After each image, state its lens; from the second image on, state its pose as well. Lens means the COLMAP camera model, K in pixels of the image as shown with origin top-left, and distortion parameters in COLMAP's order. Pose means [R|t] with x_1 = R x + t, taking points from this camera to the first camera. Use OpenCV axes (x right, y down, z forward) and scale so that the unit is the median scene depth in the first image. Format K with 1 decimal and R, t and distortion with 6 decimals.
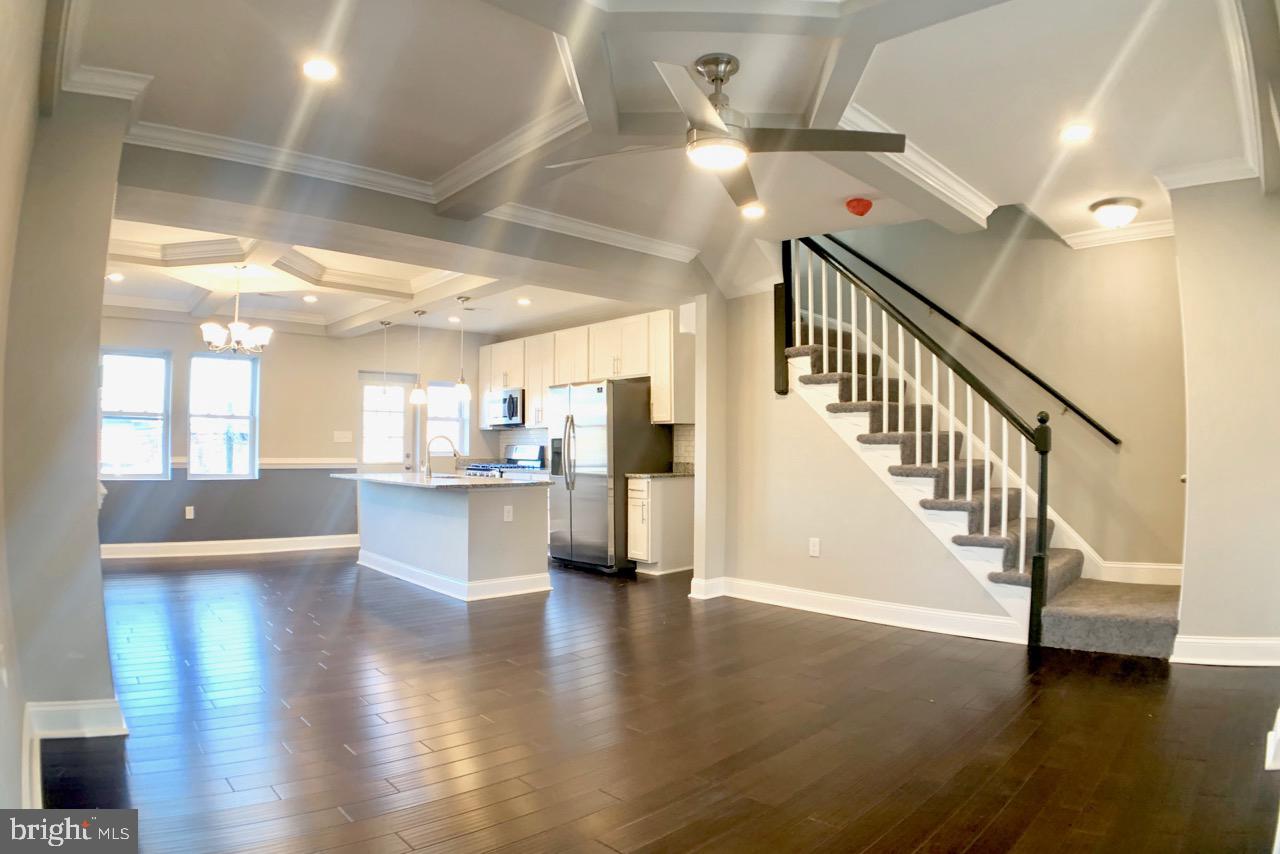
lens RADIAL K [[735.6, 0, 672.4], [0, 735.6, 404.2], [0, 0, 1]] dist [-0.198769, 0.016115]
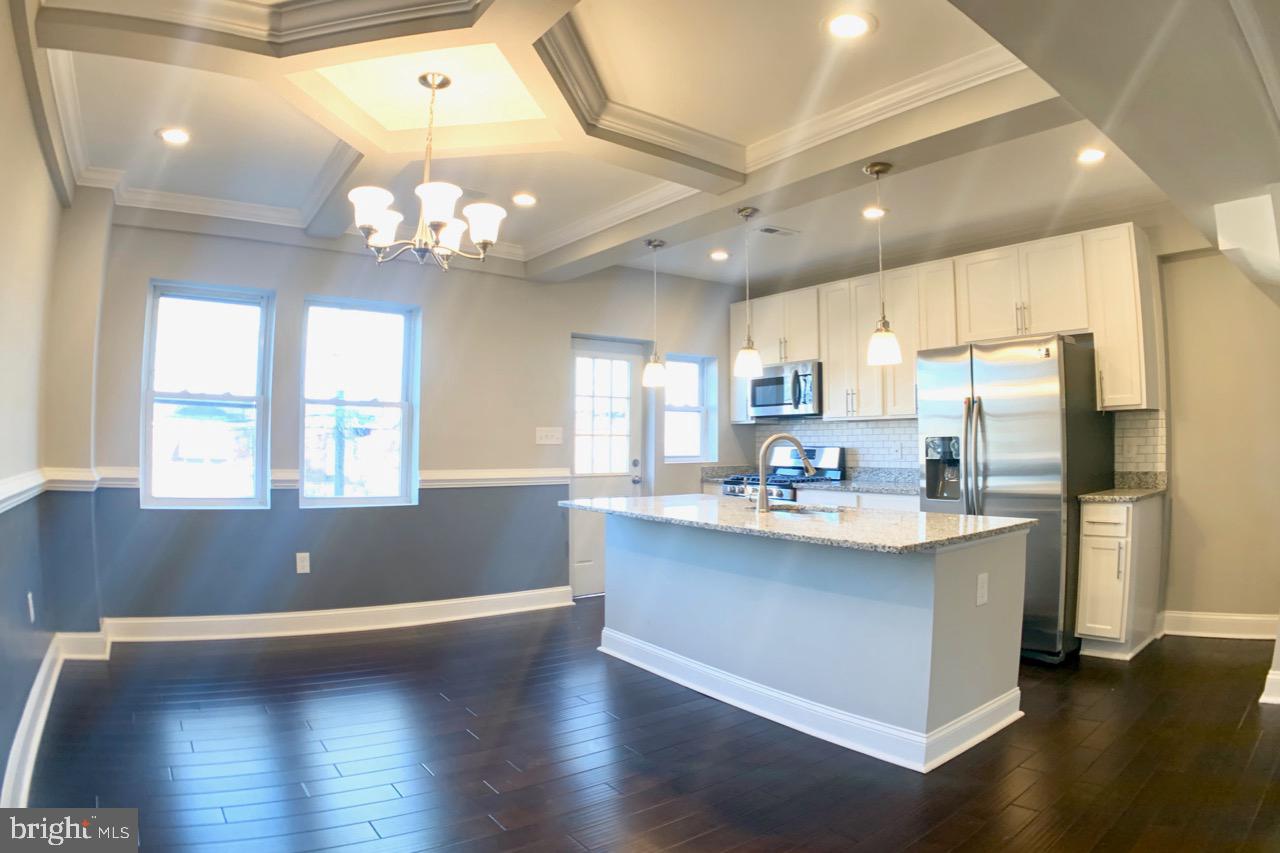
lens RADIAL K [[729.7, 0, 664.2], [0, 729.7, 372.3], [0, 0, 1]] dist [-0.169064, 0.002588]
pose [[0.991601, -0.008577, -0.129052, -0.301974], [0.003676, 0.999265, -0.038162, 0.015072], [0.129285, 0.037367, 0.990903, 0.385167]]
